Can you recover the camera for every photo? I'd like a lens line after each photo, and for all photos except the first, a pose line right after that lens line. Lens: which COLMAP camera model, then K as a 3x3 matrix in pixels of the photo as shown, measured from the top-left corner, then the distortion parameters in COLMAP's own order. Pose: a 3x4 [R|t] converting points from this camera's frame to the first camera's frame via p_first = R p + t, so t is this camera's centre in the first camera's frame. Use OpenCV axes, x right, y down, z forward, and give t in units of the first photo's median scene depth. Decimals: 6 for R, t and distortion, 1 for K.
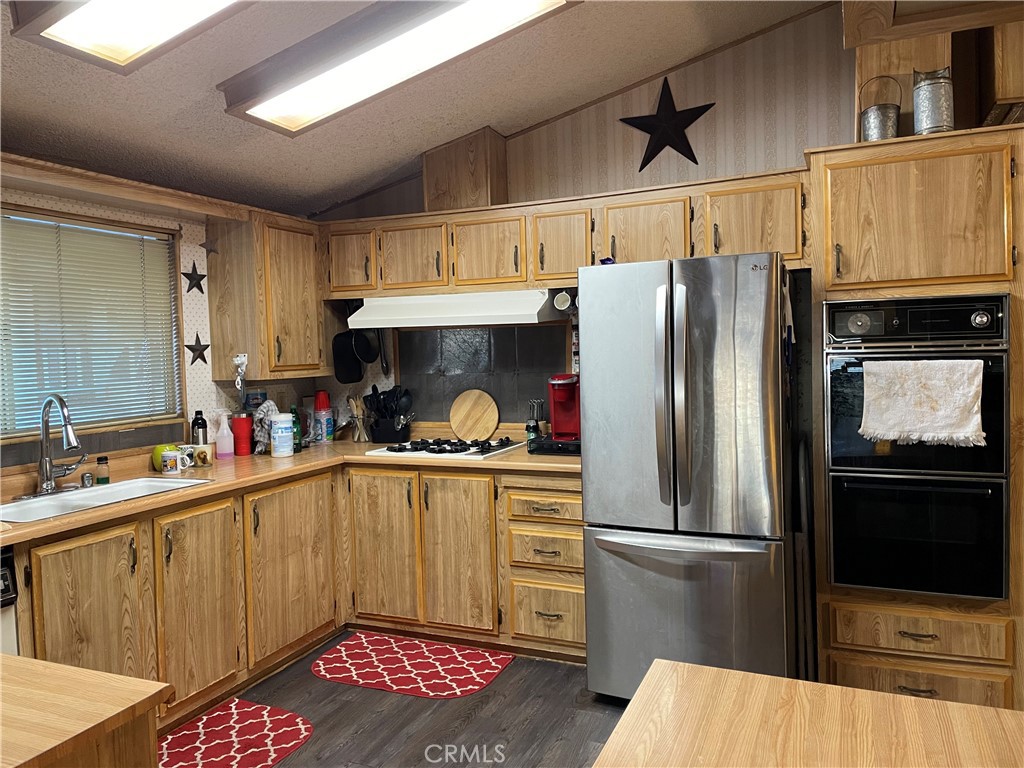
lens RADIAL K [[774.1, 0, 508.0], [0, 774.1, 373.4], [0, 0, 1]] dist [0.094245, -0.120247]
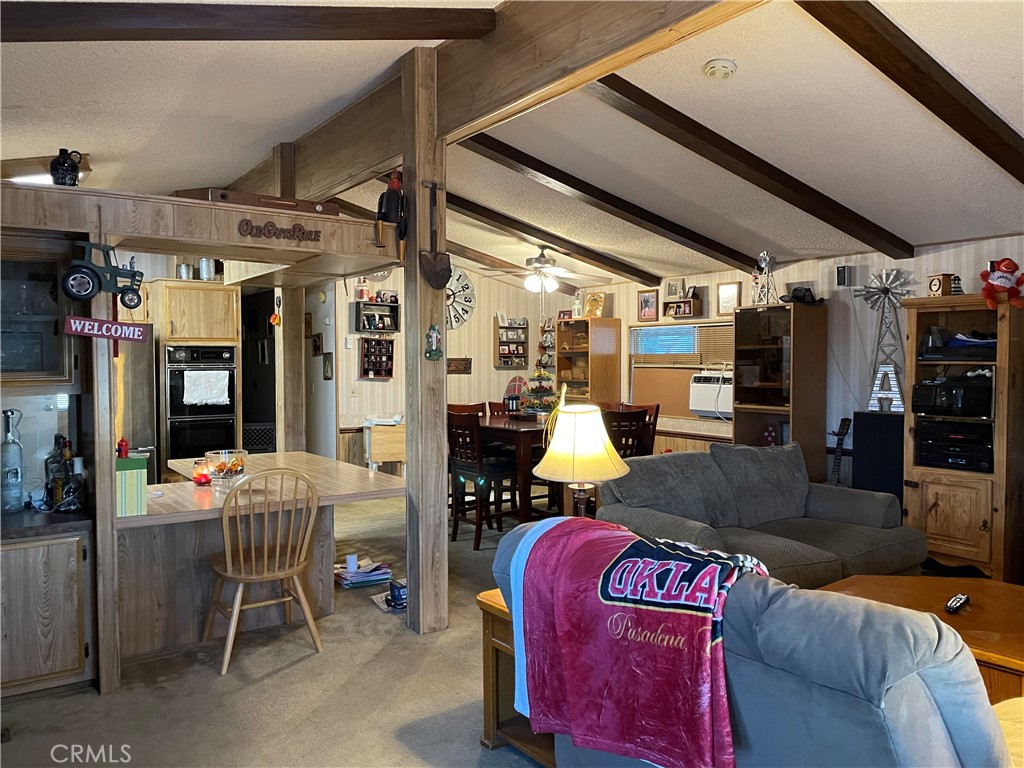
lens RADIAL K [[774.1, 0, 494.0], [0, 774.1, 383.5], [0, 0, 1]] dist [0.094245, -0.120247]
pose [[0.546016, 0.000126, 0.837775, -0.787798], [0.015941, 0.999817, -0.010540, 0.047336], [-0.837623, 0.019110, 0.545914, -0.834106]]
